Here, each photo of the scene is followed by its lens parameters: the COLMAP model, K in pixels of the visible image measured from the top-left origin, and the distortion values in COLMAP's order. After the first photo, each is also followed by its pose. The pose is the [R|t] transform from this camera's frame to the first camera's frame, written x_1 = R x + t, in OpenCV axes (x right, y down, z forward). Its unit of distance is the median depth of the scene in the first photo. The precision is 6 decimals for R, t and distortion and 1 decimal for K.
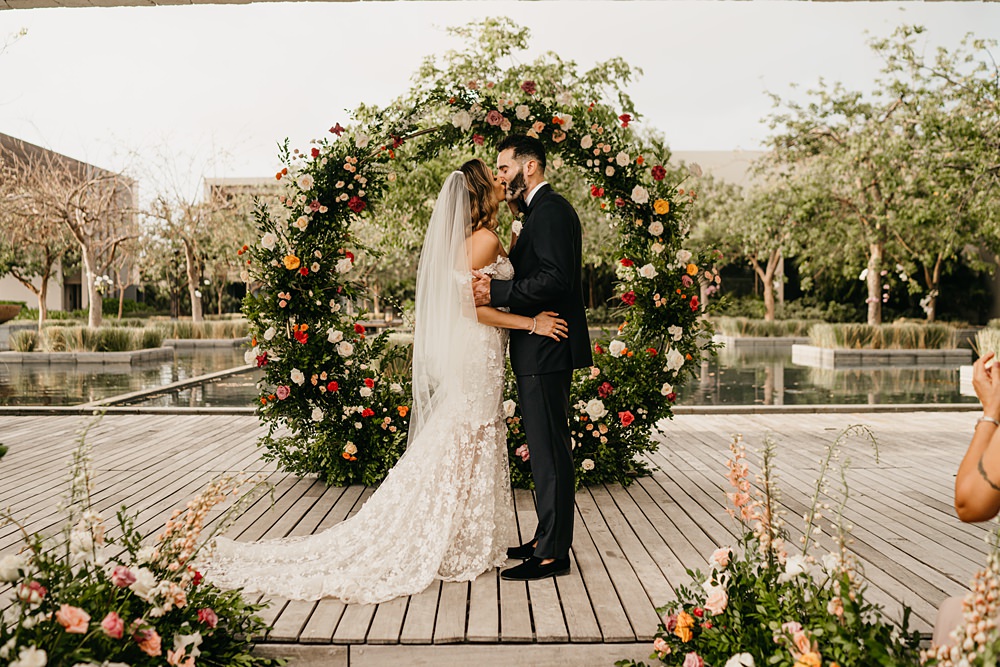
lens RADIAL K [[1081.3, 0, 481.8], [0, 1081.3, 307.6], [0, 0, 1]] dist [-0.068203, 0.000000]
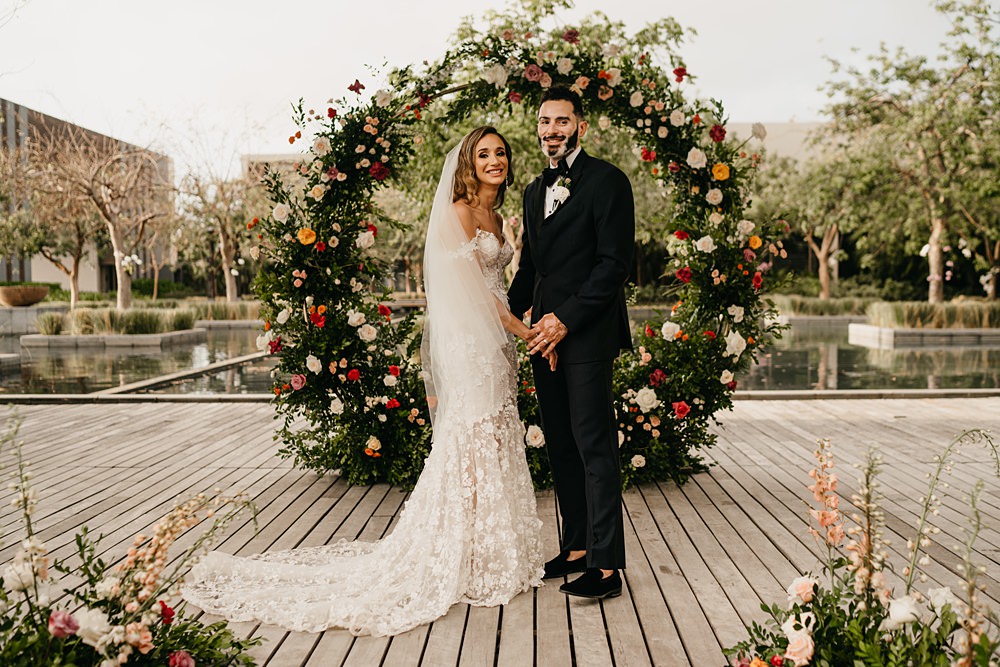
lens RADIAL K [[1081.3, 0, 502.2], [0, 1081.3, 359.0], [0, 0, 1]] dist [-0.068203, 0.000000]
pose [[0.999700, -0.003177, -0.024290, 0.007187], [0.004806, 0.997720, 0.067315, -0.000152], [0.024020, -0.067411, 0.997436, 0.101084]]
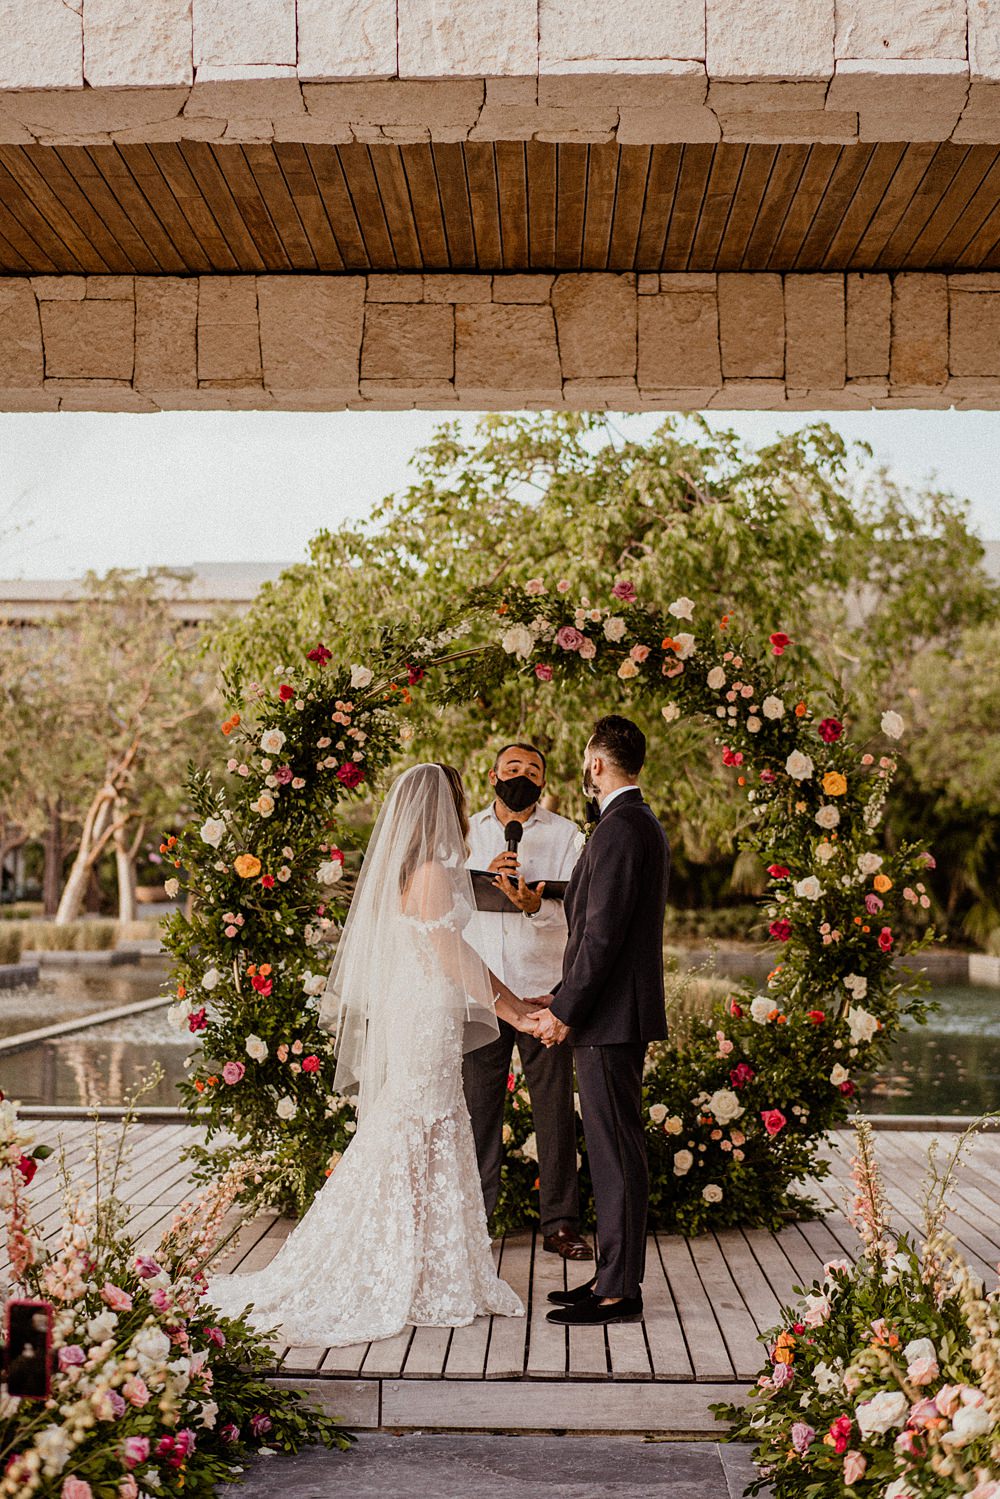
lens RADIAL K [[2740.3, 0, 455.1], [0, 2740.3, 741.5], [0, 0, 1]] dist [0.113288, 0.000000]
pose [[0.999413, 0.009975, -0.032766, -0.002226], [-0.011666, 0.998588, -0.051817, -0.032421], [0.032203, 0.052169, 0.998119, -0.594916]]
